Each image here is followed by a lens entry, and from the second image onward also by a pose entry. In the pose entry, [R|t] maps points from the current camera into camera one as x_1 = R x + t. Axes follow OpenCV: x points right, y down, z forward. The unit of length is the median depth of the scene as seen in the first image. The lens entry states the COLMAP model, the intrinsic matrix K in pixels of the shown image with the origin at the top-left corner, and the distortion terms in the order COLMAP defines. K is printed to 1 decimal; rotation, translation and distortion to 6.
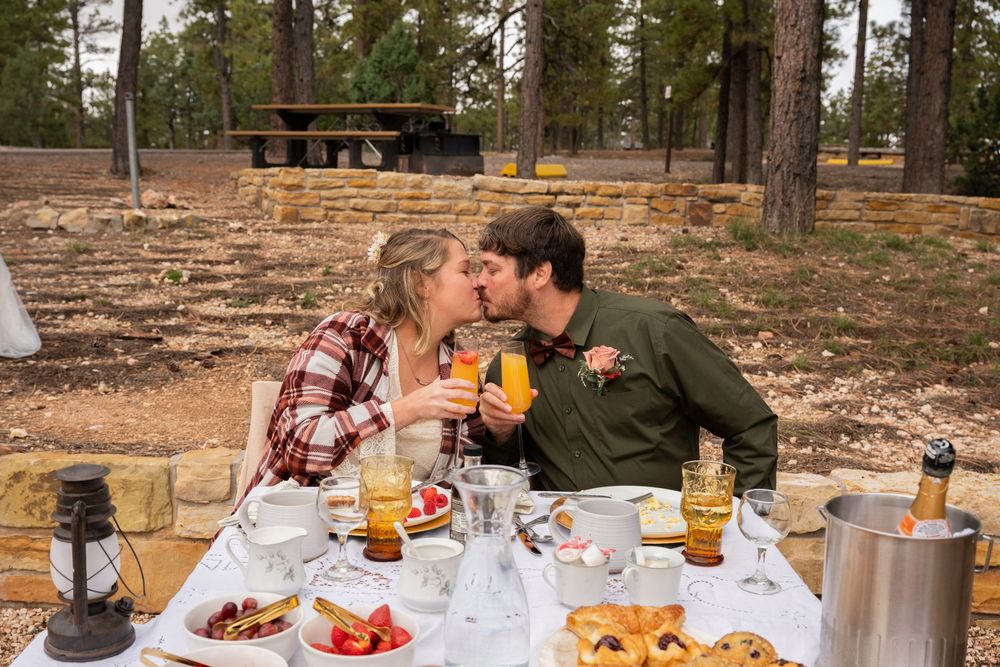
lens RADIAL K [[1119.4, 0, 501.4], [0, 1119.4, 338.0], [0, 0, 1]] dist [0.008669, 0.000000]
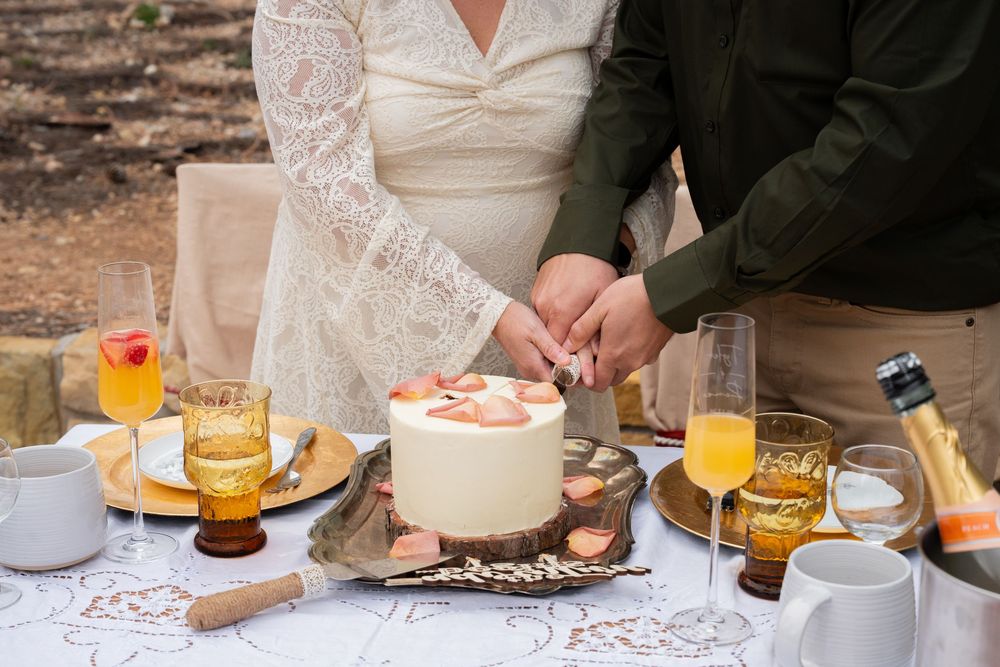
lens RADIAL K [[1848.3, 0, 503.3], [0, 1848.3, 335.4], [0, 0, 1]] dist [0.021744, 0.000000]
pose [[0.989422, 0.013502, -0.144433, 0.041380], [0.005564, 0.991393, 0.130800, -0.012134], [0.144956, -0.130220, 0.980832, 0.018519]]
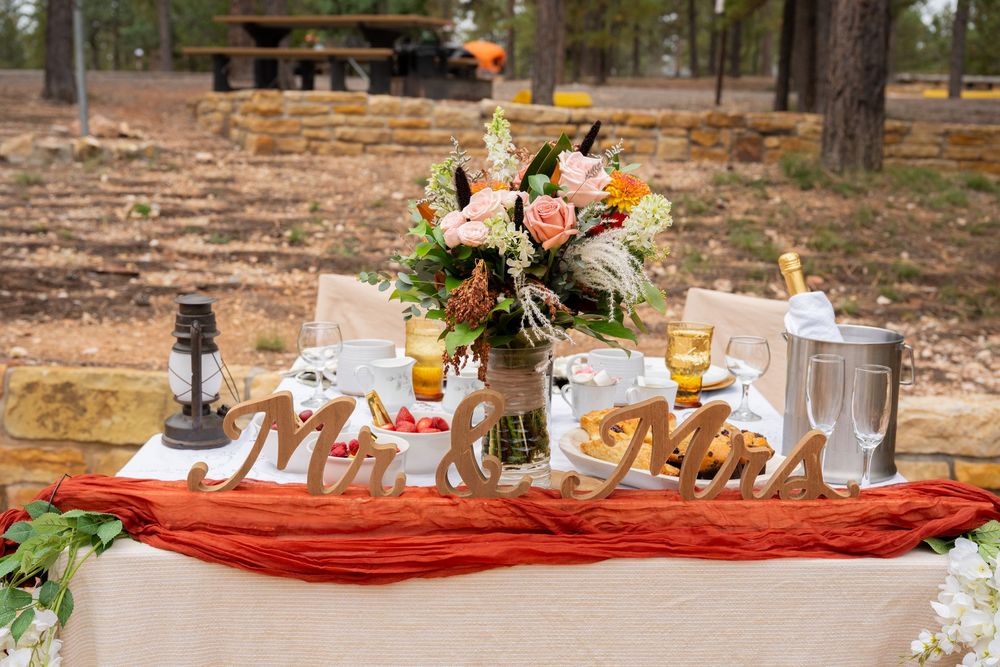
lens RADIAL K [[1445.6, 0, 499.5], [0, 1445.6, 335.3], [0, 0, 1]] dist [0.017776, 0.000000]
pose [[0.999960, 0.007110, -0.005469, -0.004696], [-0.007061, 0.999934, 0.009017, 0.027370], [0.005533, -0.008978, 0.999944, -0.119269]]
